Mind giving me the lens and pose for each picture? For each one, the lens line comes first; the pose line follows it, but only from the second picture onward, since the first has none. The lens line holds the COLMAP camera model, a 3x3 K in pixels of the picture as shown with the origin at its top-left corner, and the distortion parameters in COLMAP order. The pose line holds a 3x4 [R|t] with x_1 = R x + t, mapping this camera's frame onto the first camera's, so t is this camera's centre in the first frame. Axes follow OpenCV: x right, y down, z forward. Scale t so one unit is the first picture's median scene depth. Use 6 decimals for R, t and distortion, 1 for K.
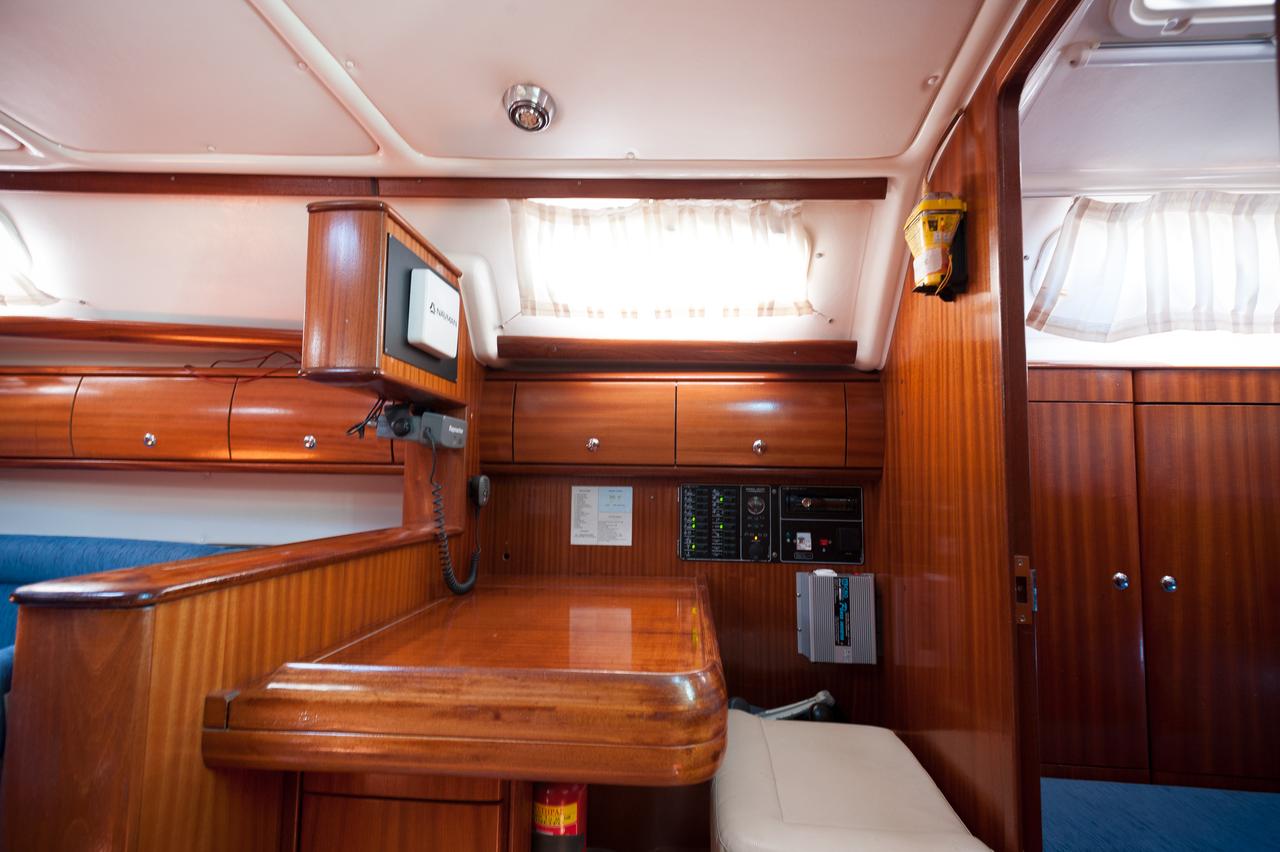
lens RADIAL K [[582.3, 0, 639.9], [0, 582.3, 430.2], [0, 0, 1]] dist [0.008746, -0.000280]
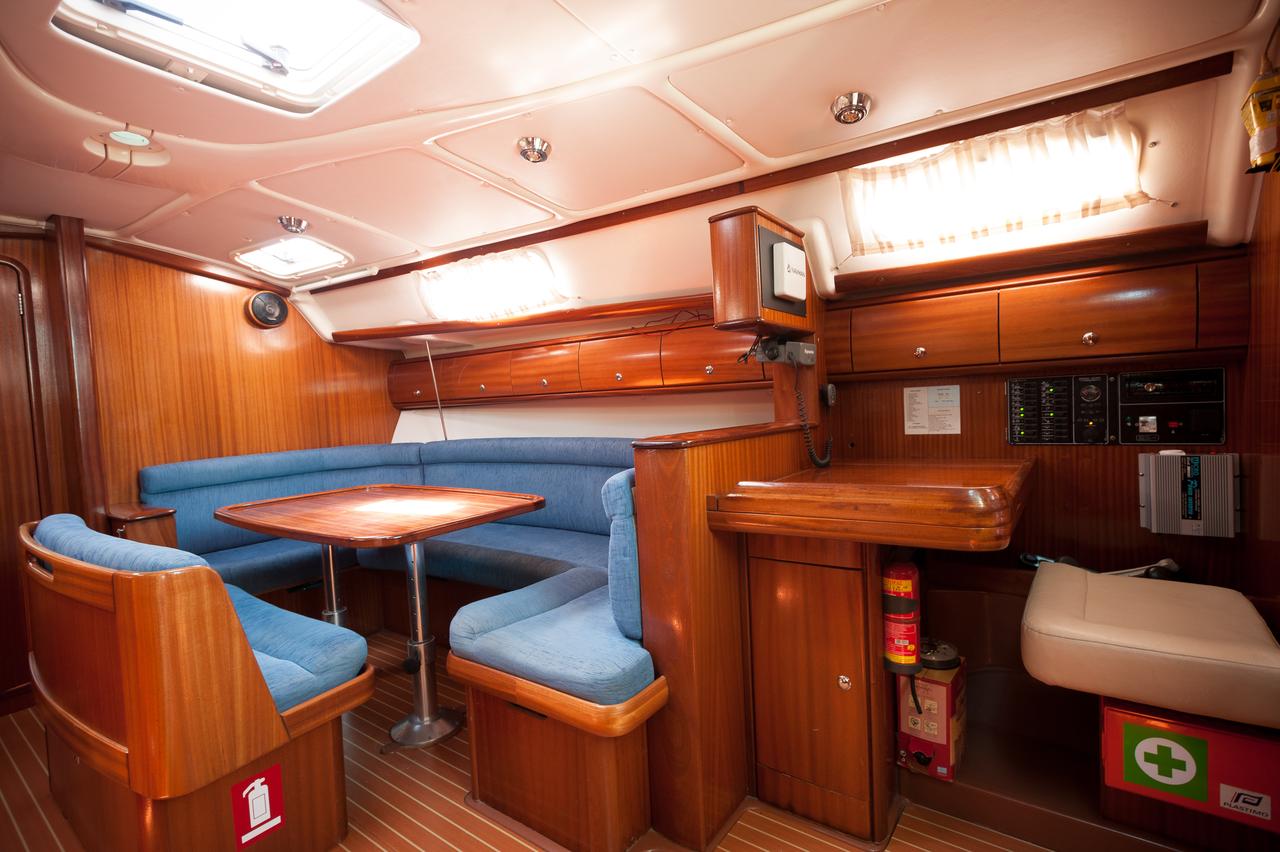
lens RADIAL K [[582.3, 0, 639.9], [0, 582.3, 430.2], [0, 0, 1]] dist [0.008746, -0.000280]
pose [[0.846934, -0.030068, -0.530847, 0.072293], [0.102681, 0.988855, 0.107811, -0.006561], [0.521689, -0.145817, 0.840582, -0.391079]]
